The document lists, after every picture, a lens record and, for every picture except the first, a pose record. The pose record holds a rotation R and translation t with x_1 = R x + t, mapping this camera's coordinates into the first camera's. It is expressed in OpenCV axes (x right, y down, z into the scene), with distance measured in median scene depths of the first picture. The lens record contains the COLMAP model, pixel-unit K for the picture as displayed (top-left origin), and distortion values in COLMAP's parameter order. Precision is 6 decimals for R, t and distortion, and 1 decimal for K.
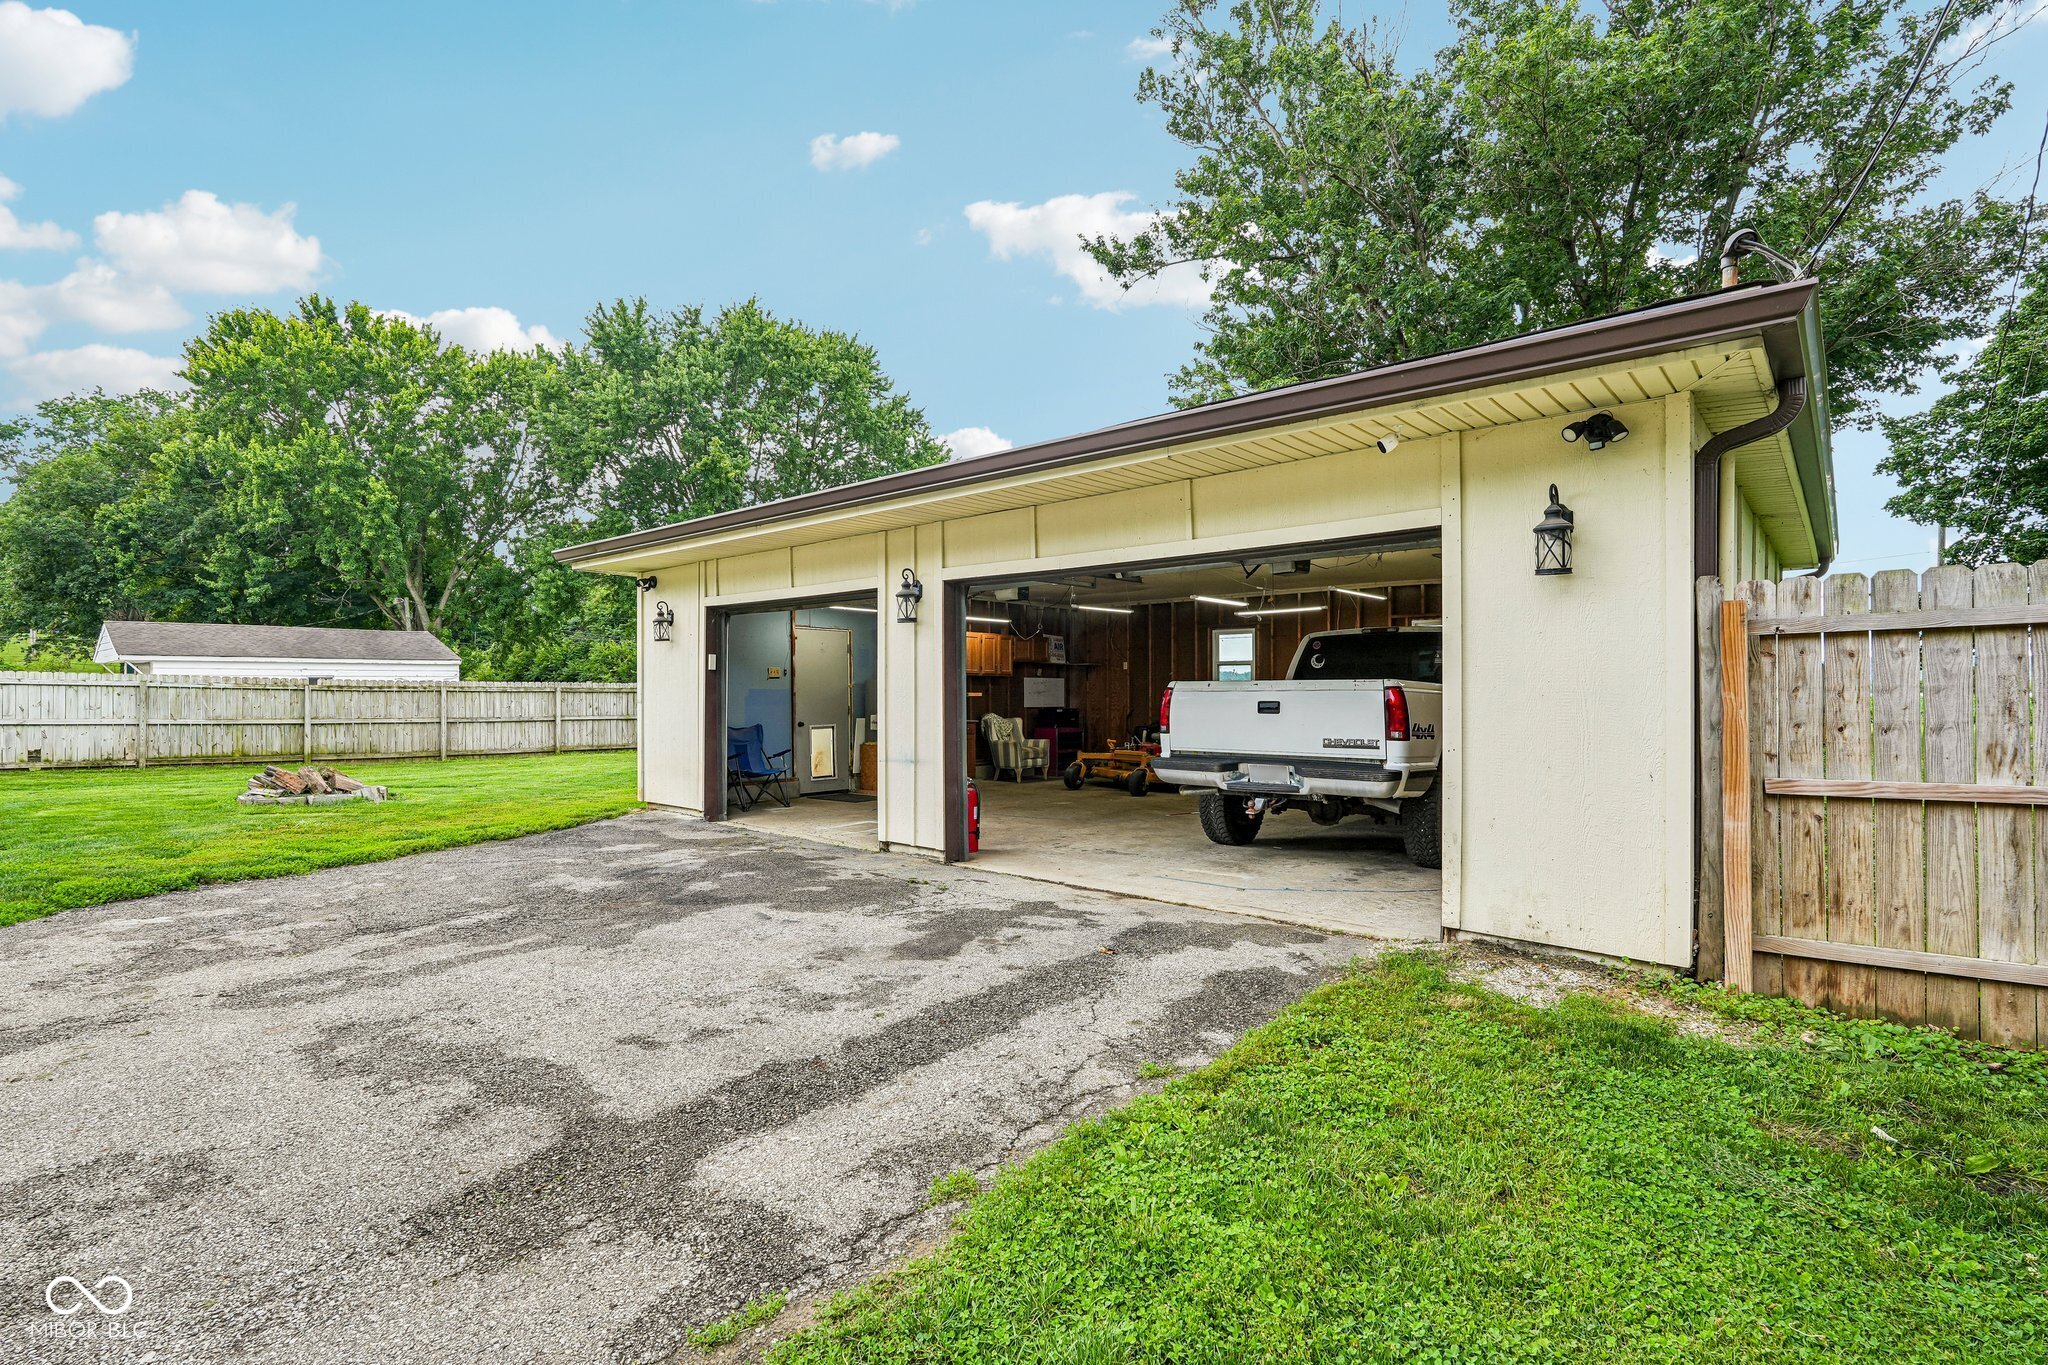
lens RADIAL K [[941.0, 0, 1024.0], [0, 941.0, 682.5], [0, 0, 1]] dist [-0.014748, 0.010947]
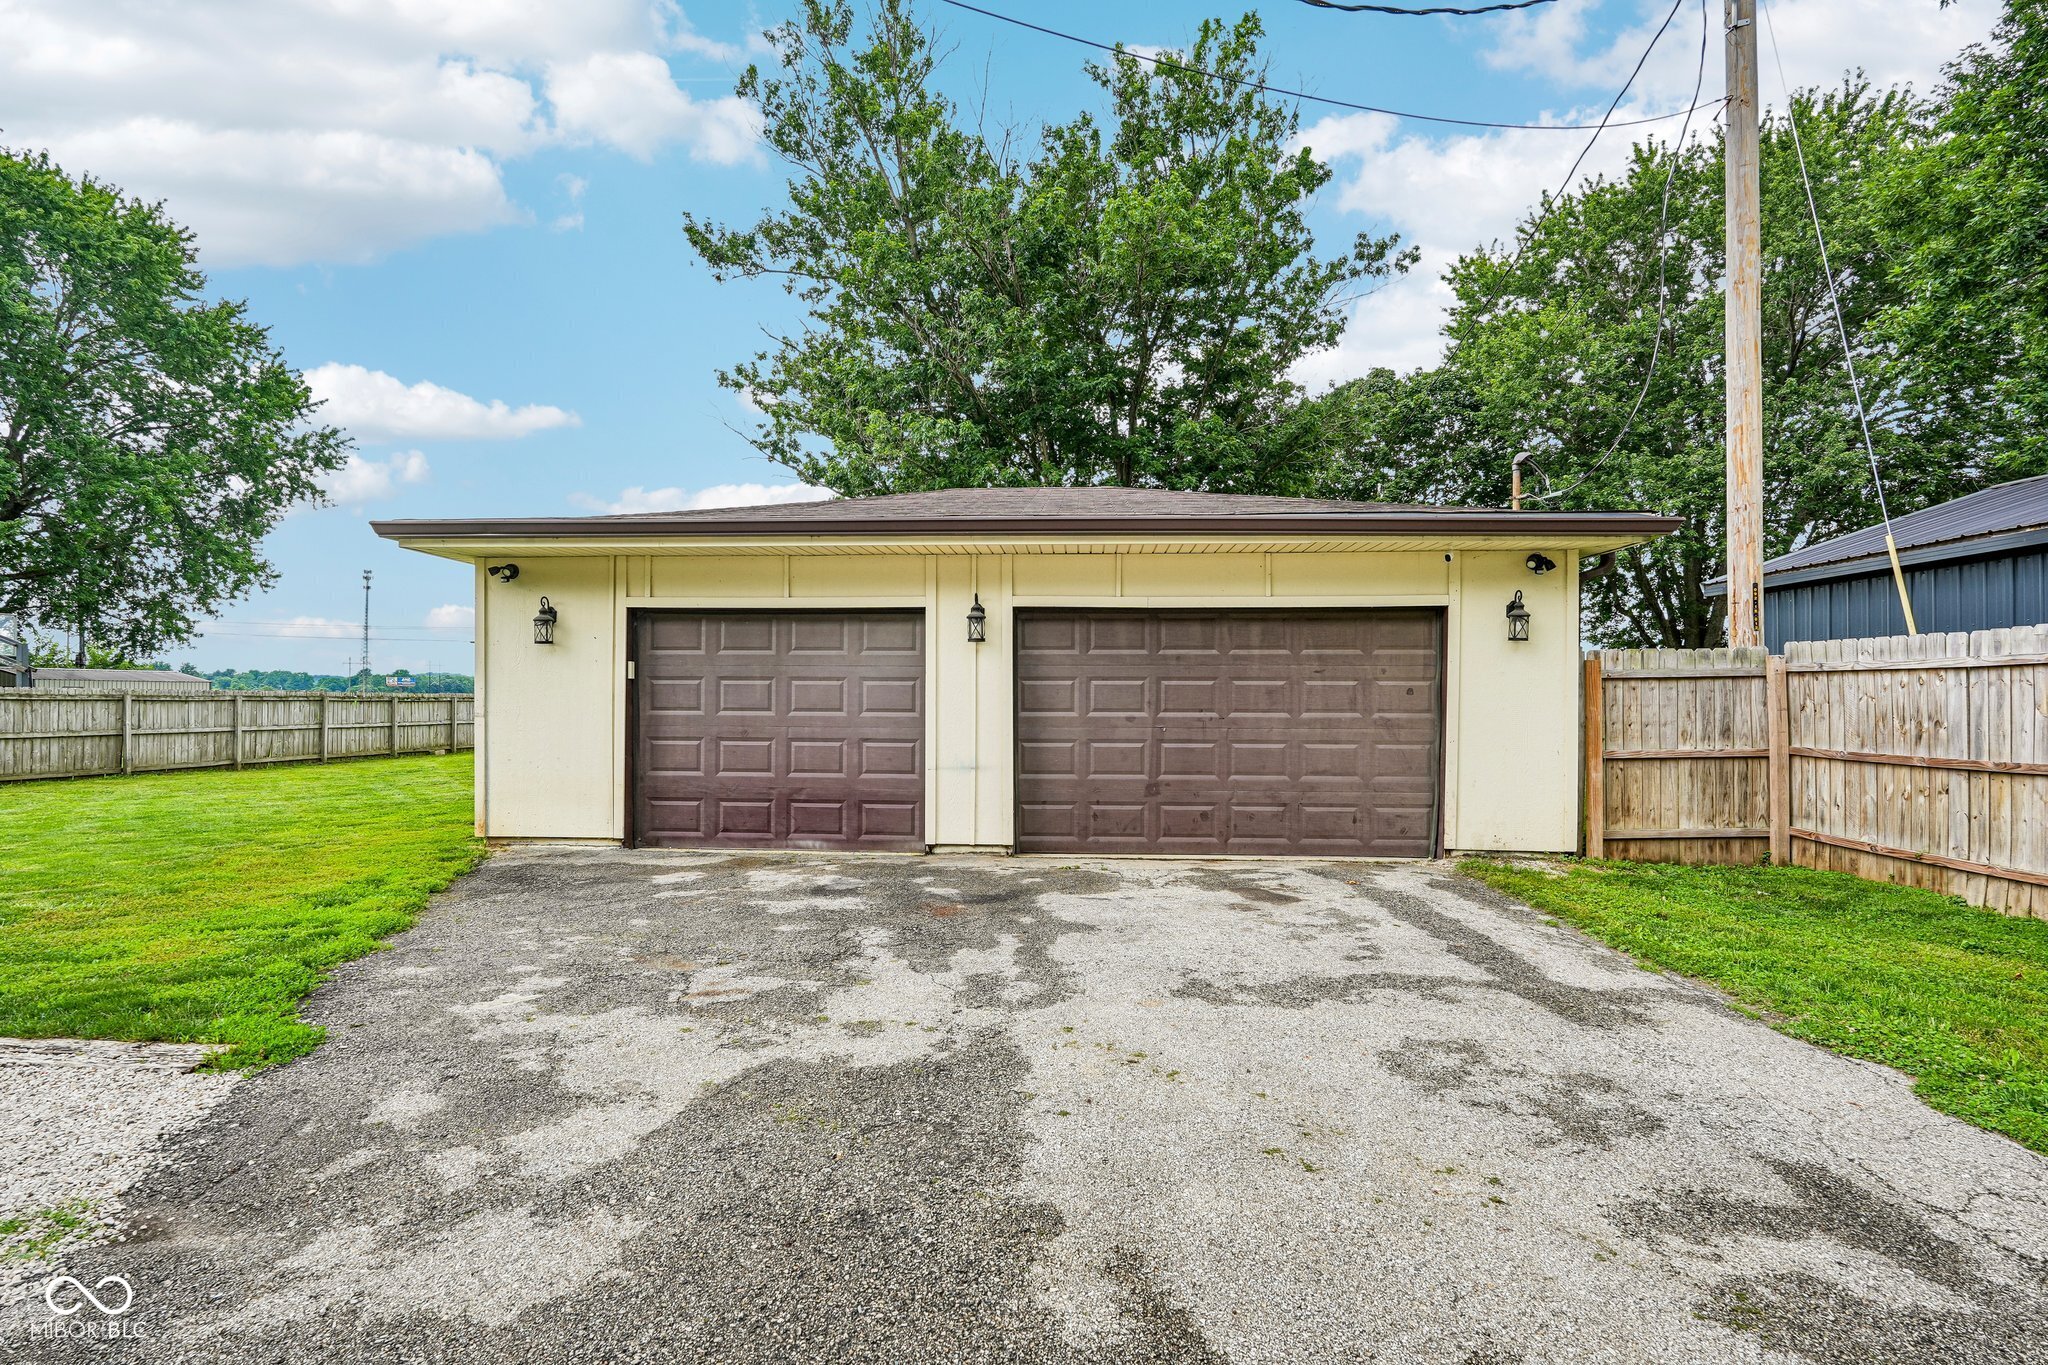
lens RADIAL K [[967.4, 0, 1016.6], [0, 967.4, 691.8], [0, 0, 1]] dist [-0.003984, -0.000607]
pose [[0.796008, 0.006750, 0.605249, -0.750479], [-0.008617, 0.999963, 0.000181, -0.005857], [-0.605225, -0.005360, 0.796036, 0.068647]]
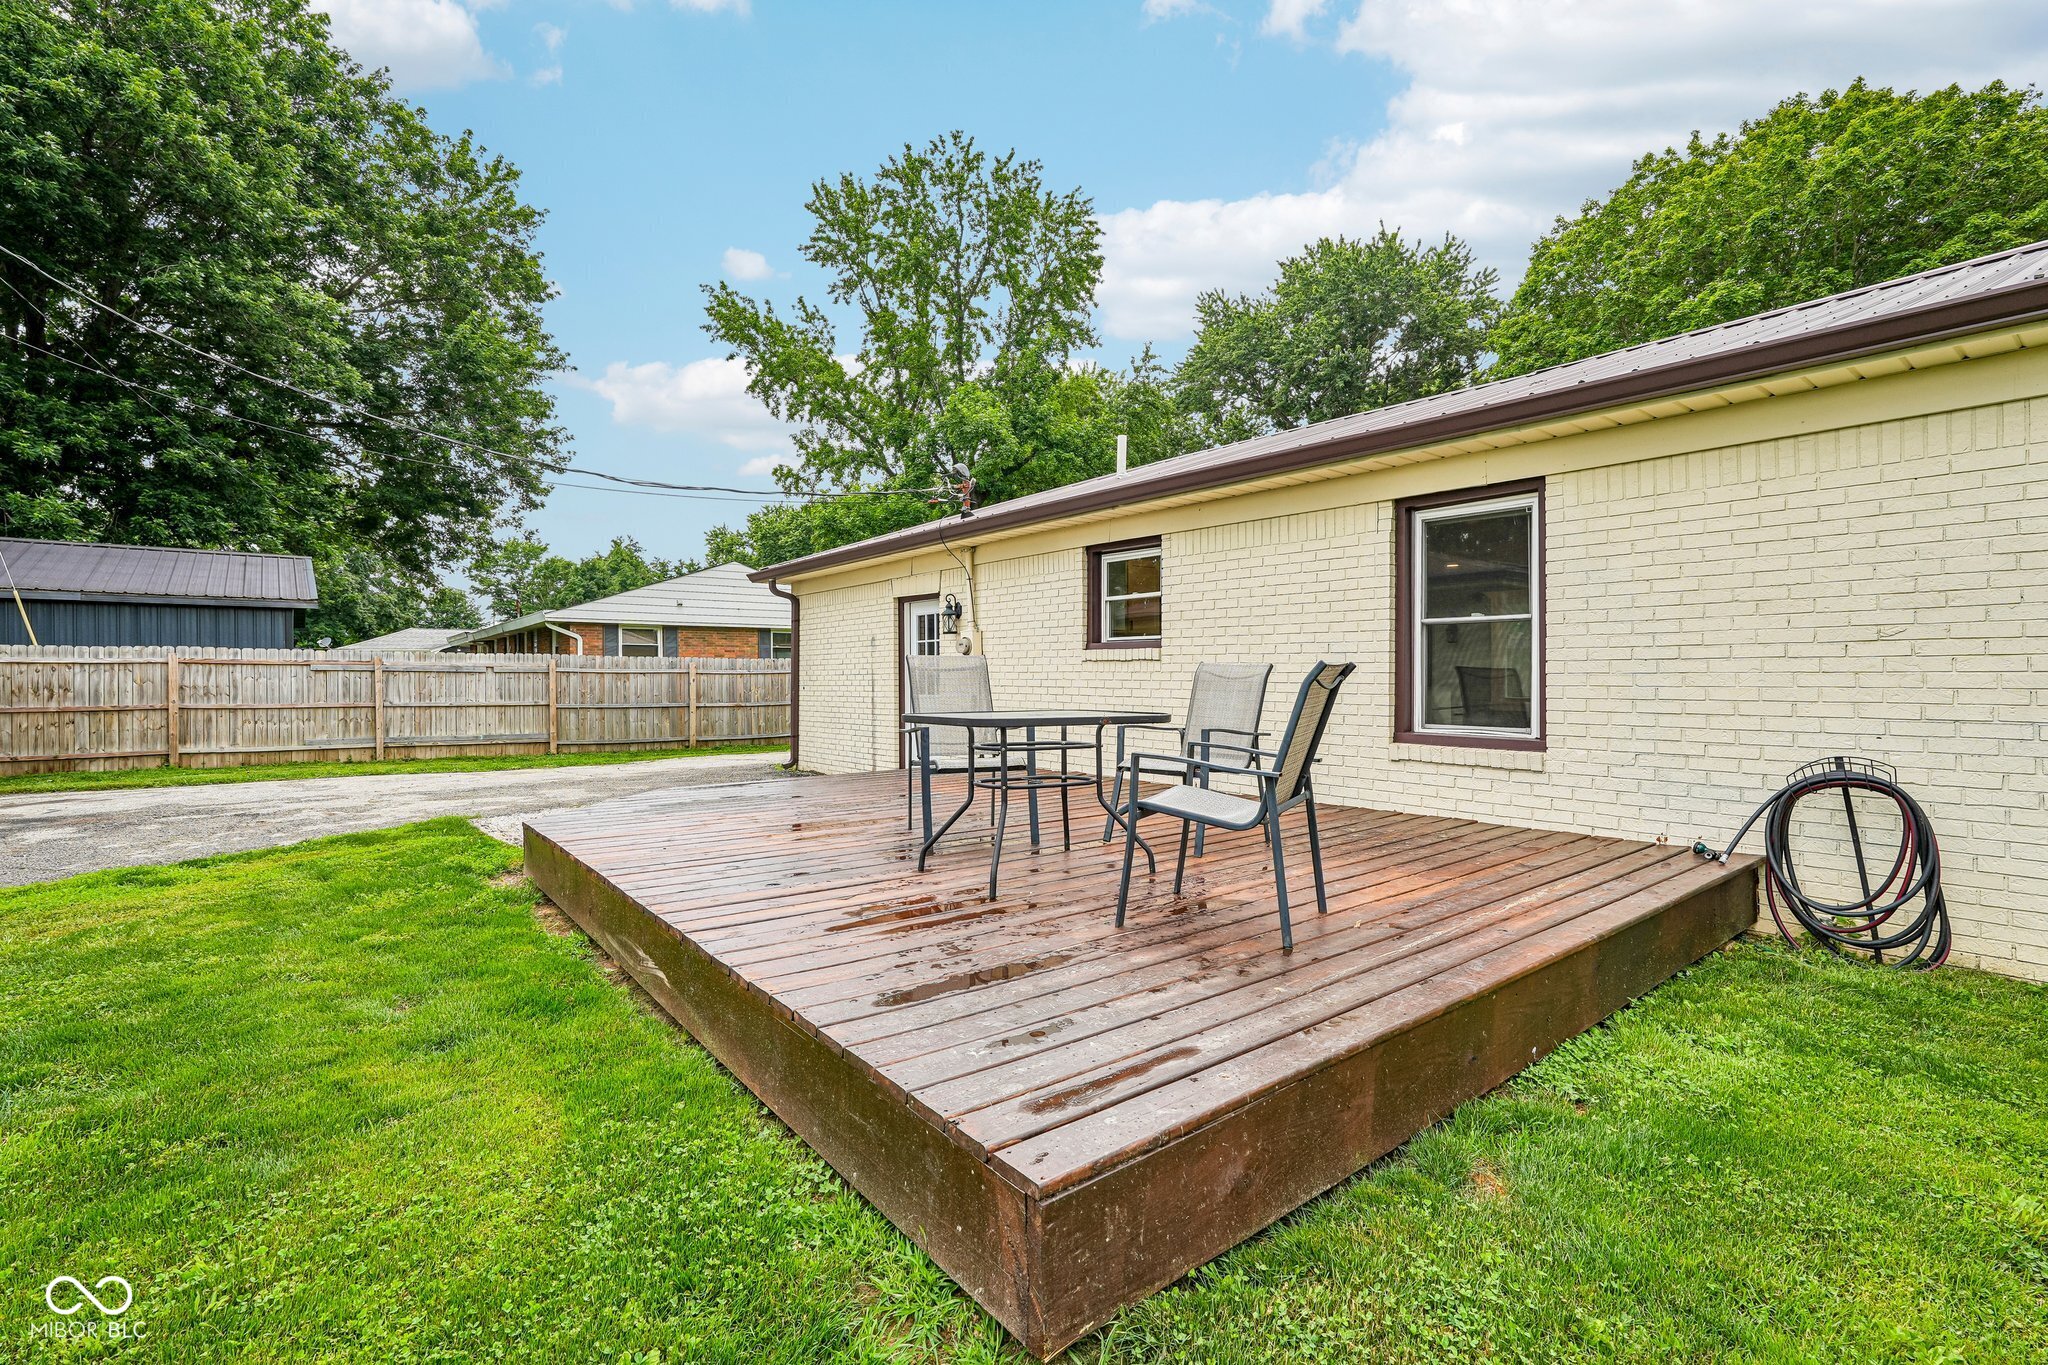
lens RADIAL K [[909.9, 0, 1024.0], [0, 909.9, 682.5], [0, 0, 1]] dist [0.000527, 0.000381]
pose [[-0.984288, 0.007677, 0.176402, -1.604695], [0.006961, 0.999965, -0.004678, 0.021865], [-0.176432, -0.003376, -0.984307, 1.605801]]
